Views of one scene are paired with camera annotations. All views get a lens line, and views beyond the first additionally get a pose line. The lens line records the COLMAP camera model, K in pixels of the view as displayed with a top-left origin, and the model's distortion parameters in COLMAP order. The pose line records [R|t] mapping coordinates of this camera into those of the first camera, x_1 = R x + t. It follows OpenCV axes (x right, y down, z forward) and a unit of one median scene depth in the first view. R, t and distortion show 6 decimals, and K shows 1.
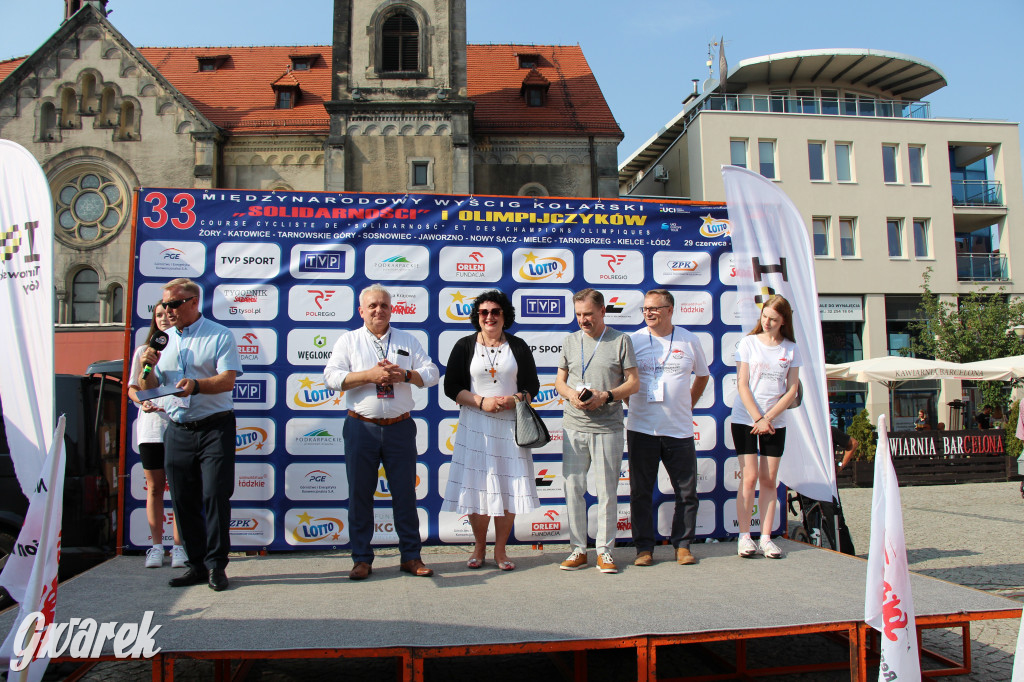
lens RADIAL K [[837.3, 0, 512.0], [0, 837.3, 341.0], [0, 0, 1]] dist [-0.187350, 0.166446]
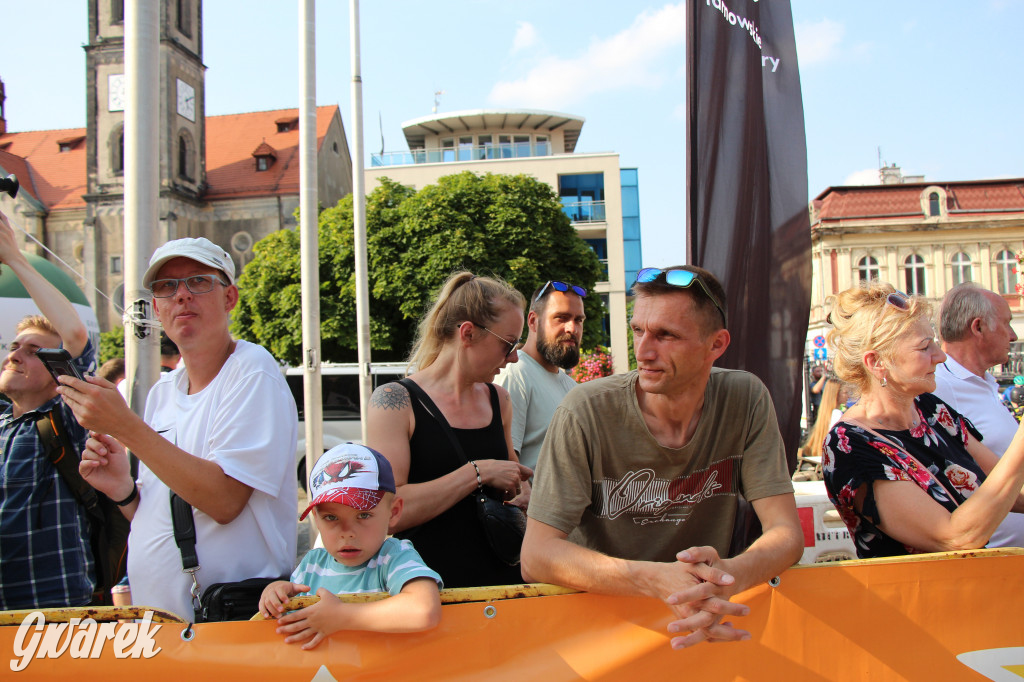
lens RADIAL K [[919.3, 0, 512.0], [0, 919.3, 341.0], [0, 0, 1]] dist [-0.152737, 0.198978]
pose [[0.984433, -0.028954, -0.173359, 0.806663], [0.036520, 0.998507, 0.040612, -0.050751], [0.171924, -0.046311, 0.984021, -0.512215]]
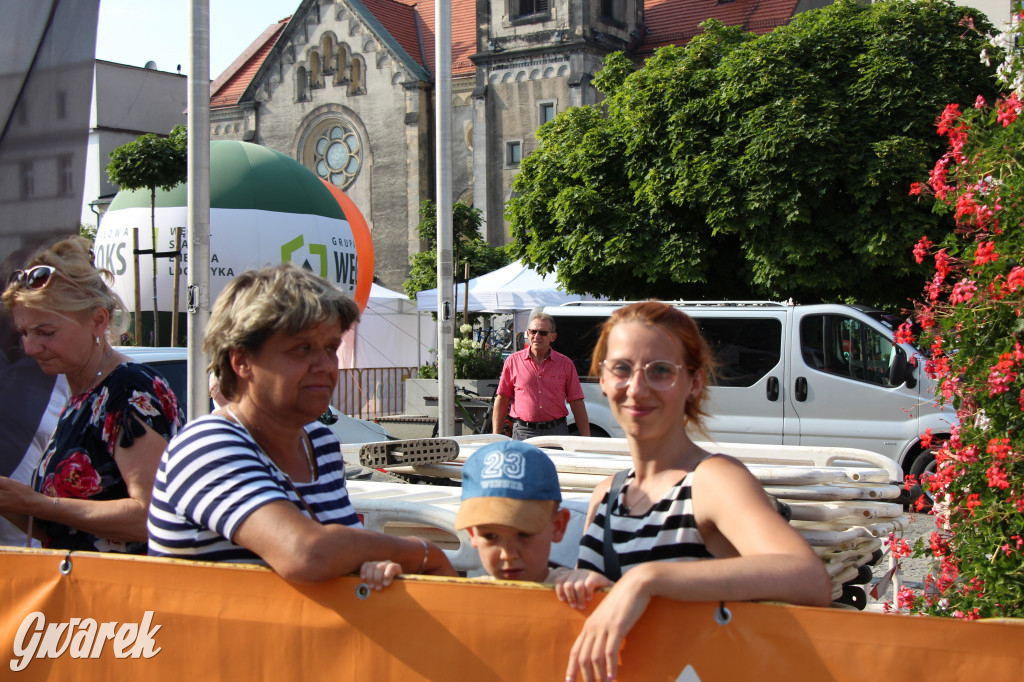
lens RADIAL K [[1418.4, 0, 512.0], [0, 1418.4, 341.0], [0, 0, 1]] dist [0.087270, 0.022586]
pose [[0.797129, 0.010875, -0.603711, 0.915142], [0.044417, 0.996073, 0.076589, -0.049523], [0.602173, -0.087866, 0.793515, -0.489887]]
